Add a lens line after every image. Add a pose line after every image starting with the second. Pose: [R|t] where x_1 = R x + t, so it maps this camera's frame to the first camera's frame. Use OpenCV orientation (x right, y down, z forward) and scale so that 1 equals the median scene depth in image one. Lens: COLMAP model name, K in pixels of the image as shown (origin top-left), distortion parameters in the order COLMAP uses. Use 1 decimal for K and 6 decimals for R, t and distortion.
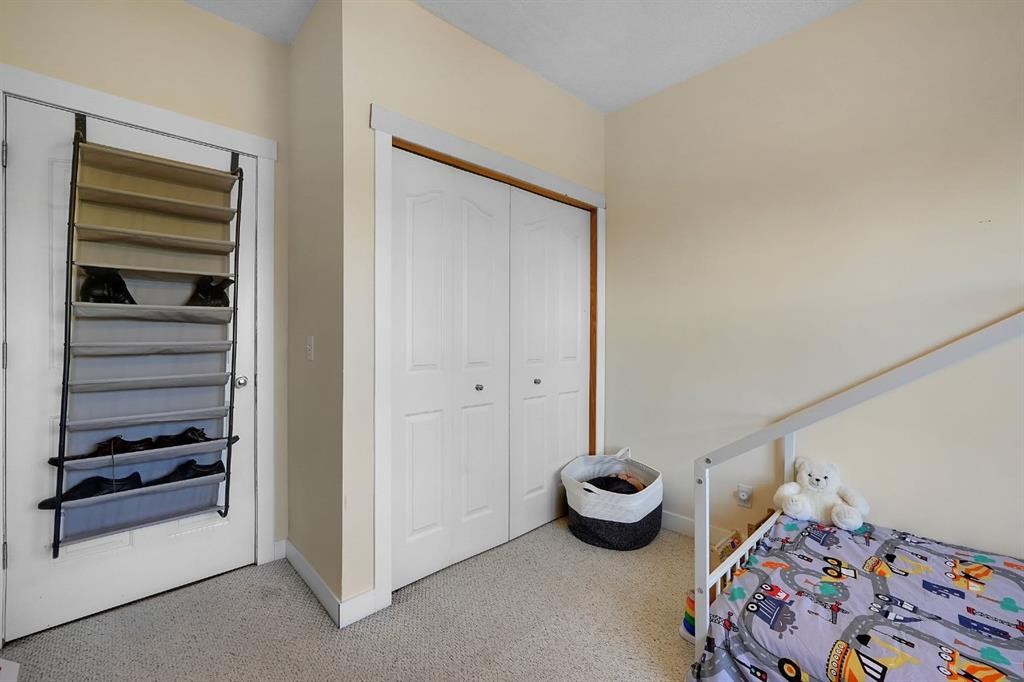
lens RADIAL K [[432.9, 0, 514.3], [0, 432.9, 331.5], [0, 0, 1]] dist [-0.003153, 0.000002]
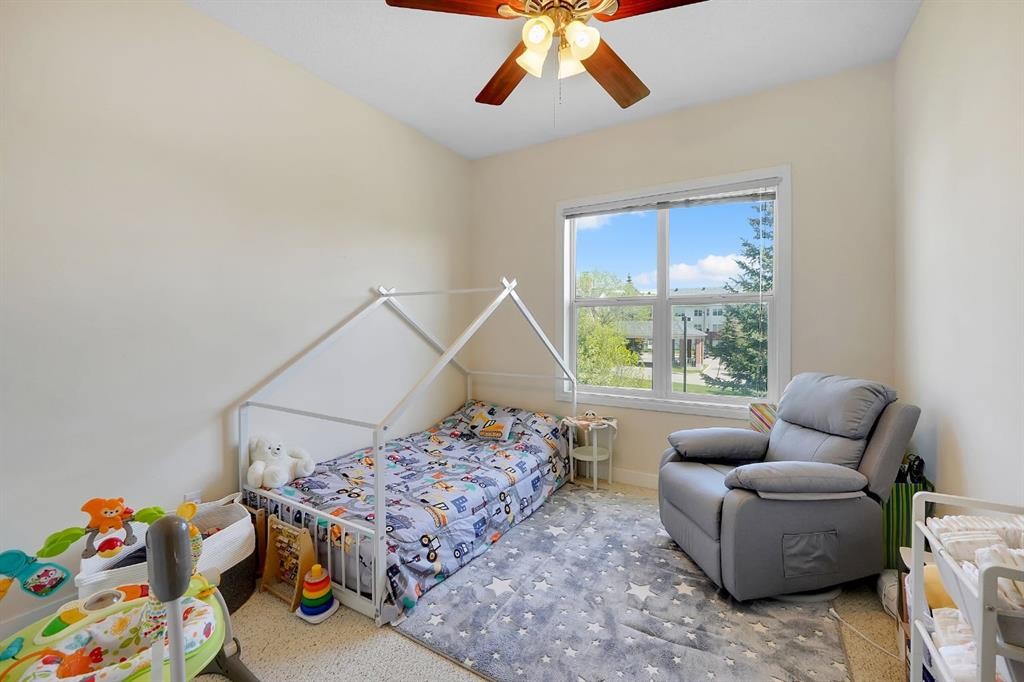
lens RADIAL K [[432.9, 0, 514.3], [0, 432.9, 331.5], [0, 0, 1]] dist [-0.003153, 0.000002]
pose [[-0.251317, -0.019187, 0.967715, -0.726967], [-0.001330, 0.999809, 0.019478, 0.001001], [-0.967904, 0.003609, -0.251295, 0.839379]]
